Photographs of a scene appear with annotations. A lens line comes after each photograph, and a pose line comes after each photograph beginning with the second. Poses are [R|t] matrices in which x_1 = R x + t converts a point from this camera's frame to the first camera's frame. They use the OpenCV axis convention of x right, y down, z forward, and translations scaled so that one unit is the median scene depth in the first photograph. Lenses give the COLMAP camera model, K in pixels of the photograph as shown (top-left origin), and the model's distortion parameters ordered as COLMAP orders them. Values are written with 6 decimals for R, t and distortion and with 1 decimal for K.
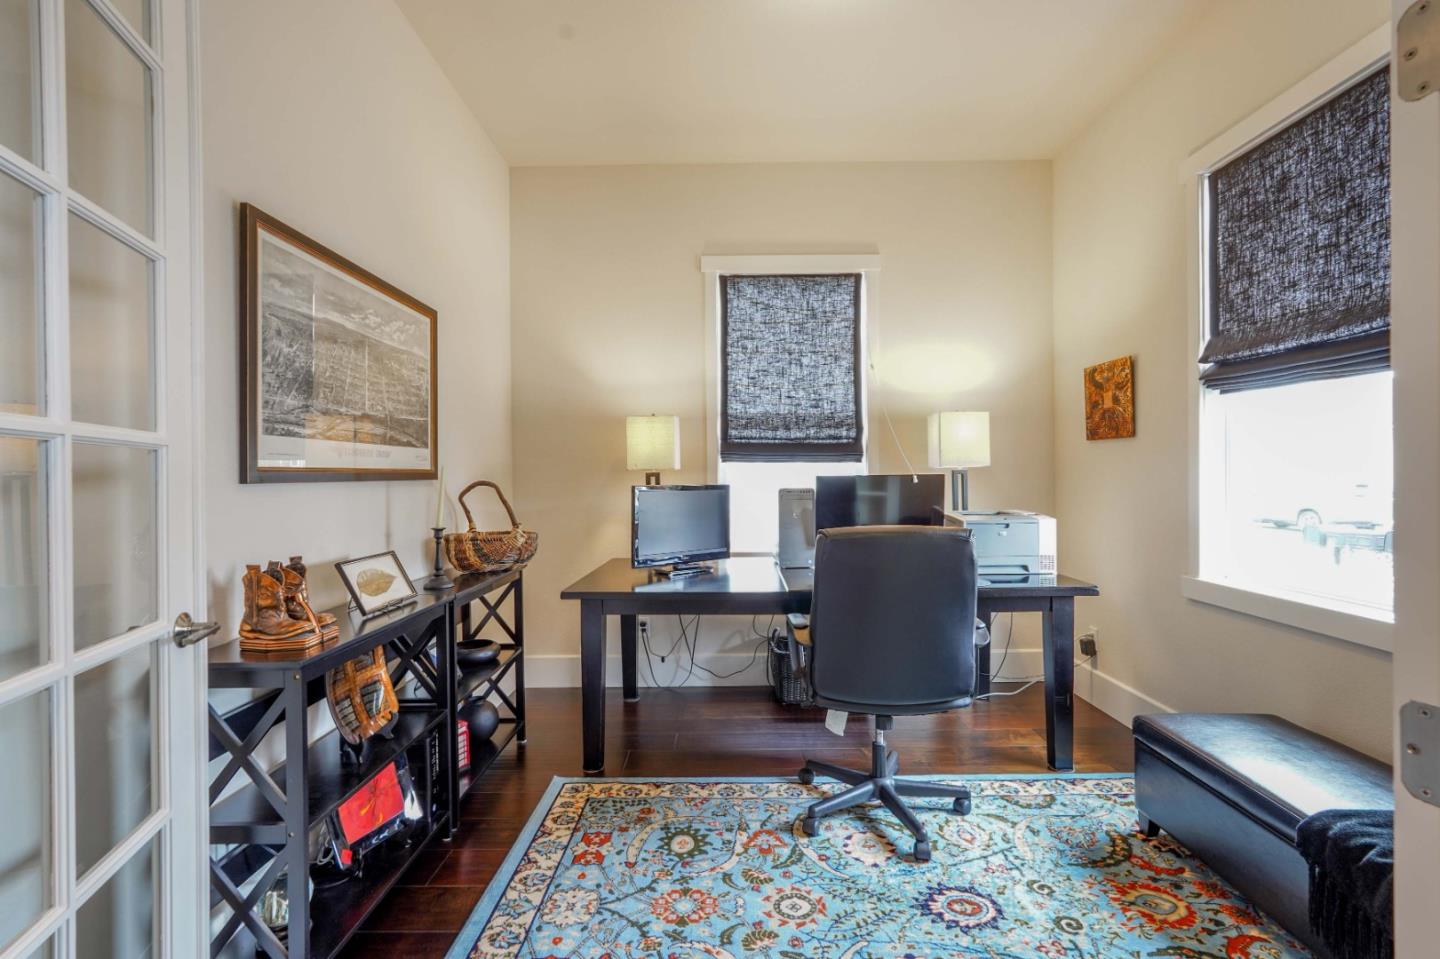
lens RADIAL K [[630.8, 0, 719.6], [0, 630.8, 483.9], [0, 0, 1]] dist [-0.008616, 0.003425]
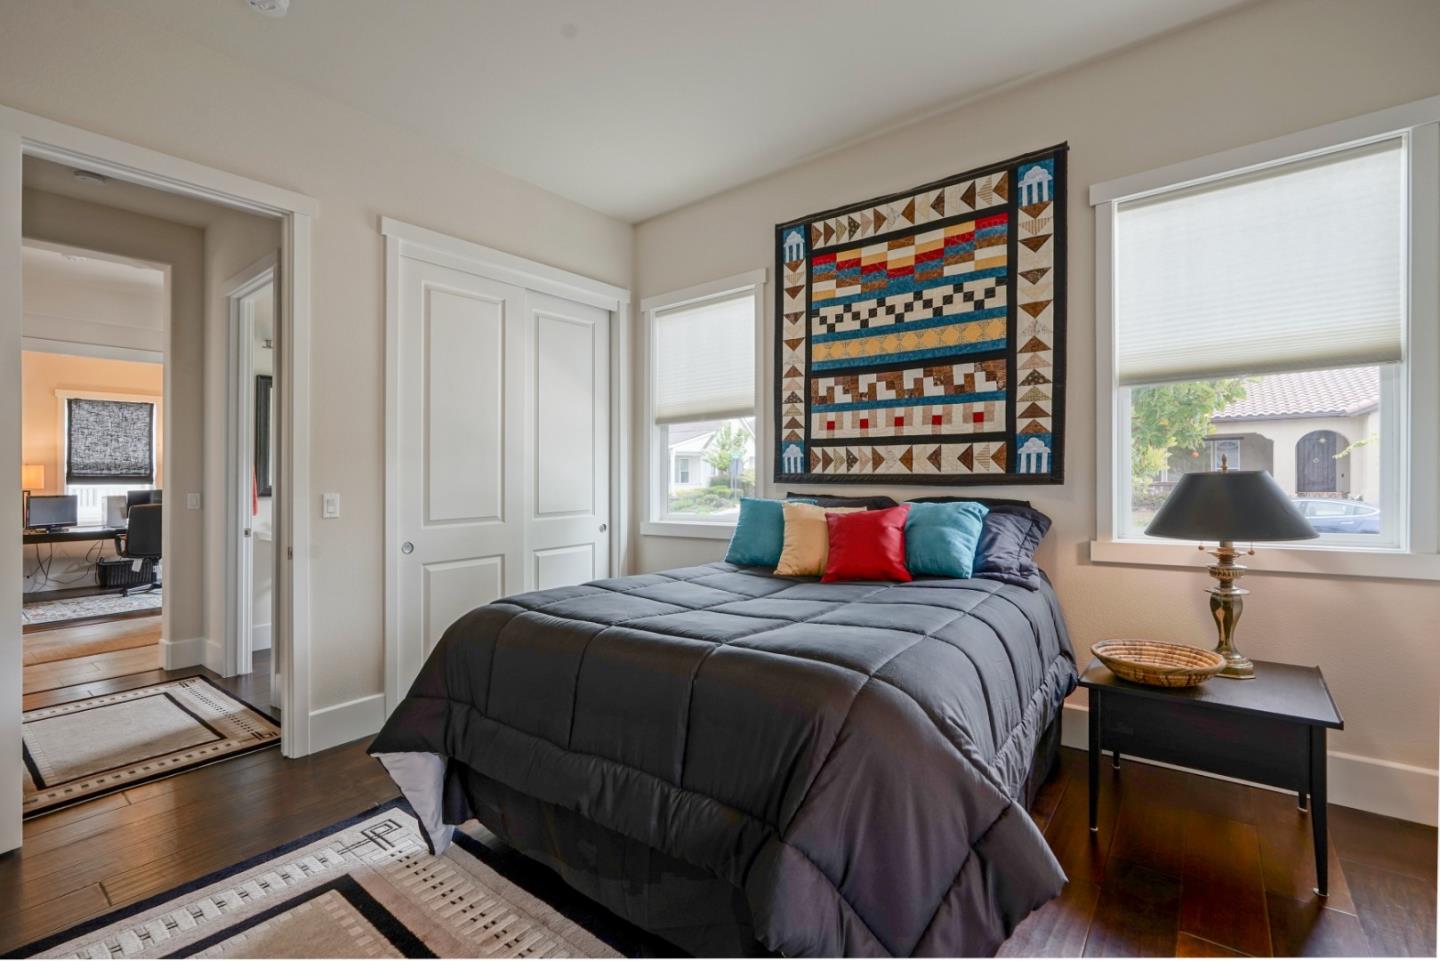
lens RADIAL K [[630.8, 0, 729.8], [0, 630.8, 465.8], [0, 0, 1]] dist [-0.008616, 0.003425]
pose [[0.587409, 0.014884, 0.809153, -0.515599], [0.014298, 0.999484, -0.028765, -0.006404], [-0.809164, 0.028466, 0.586894, -2.686695]]
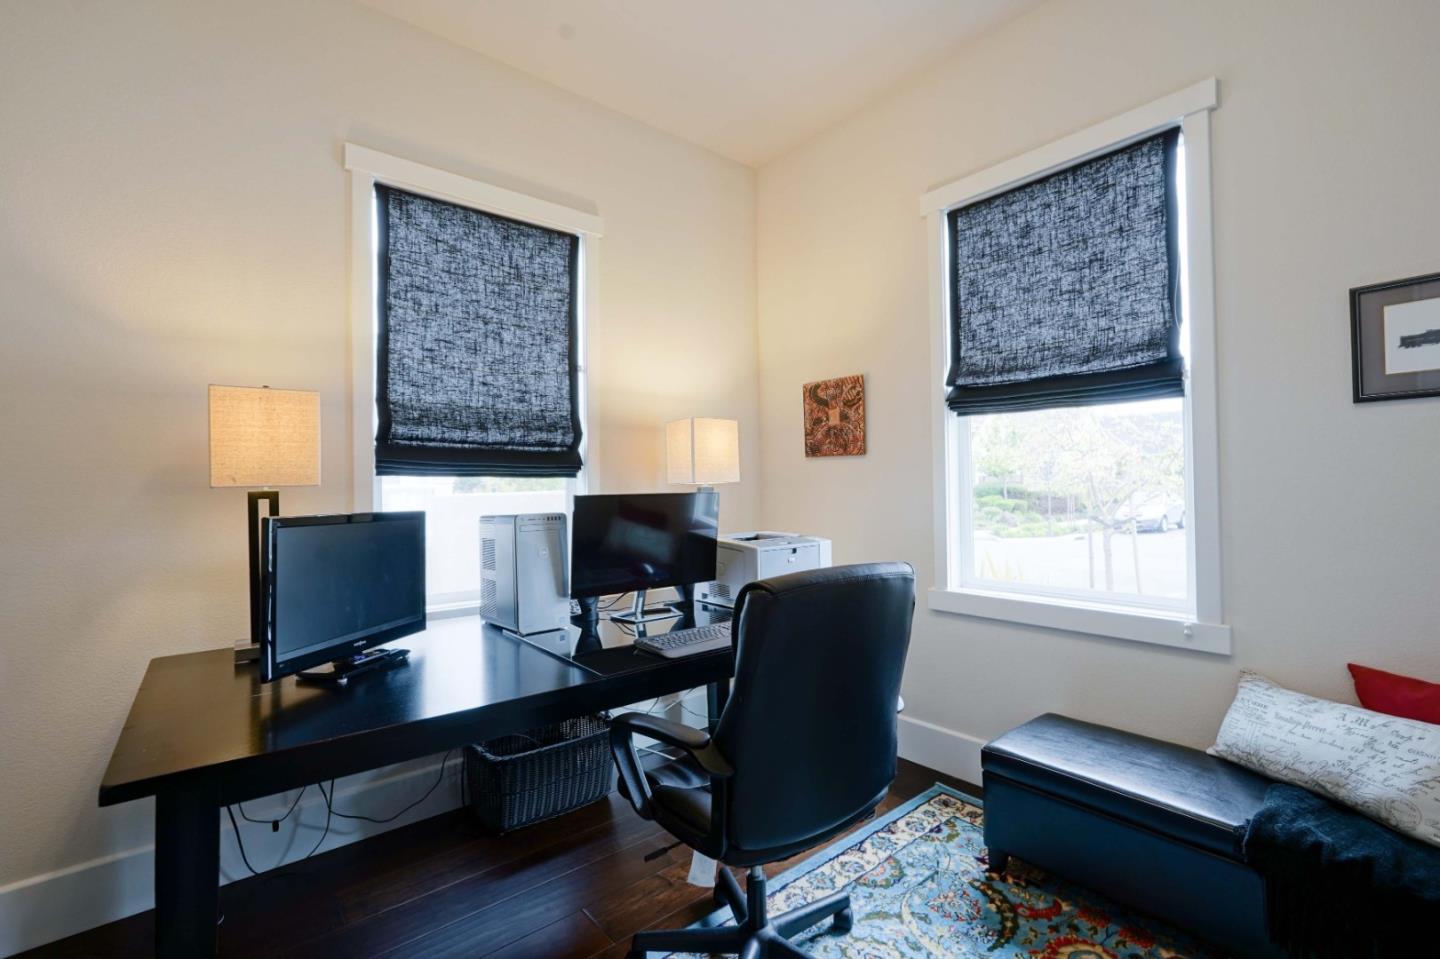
lens RADIAL K [[630.8, 0, 711.5], [0, 630.8, 480.9], [0, 0, 1]] dist [-0.008616, 0.003425]
pose [[0.764273, 0.005493, 0.644869, -0.191519], [0.015772, 0.999505, -0.027206, -0.007978], [-0.644700, 0.030964, 0.763809, 0.389089]]
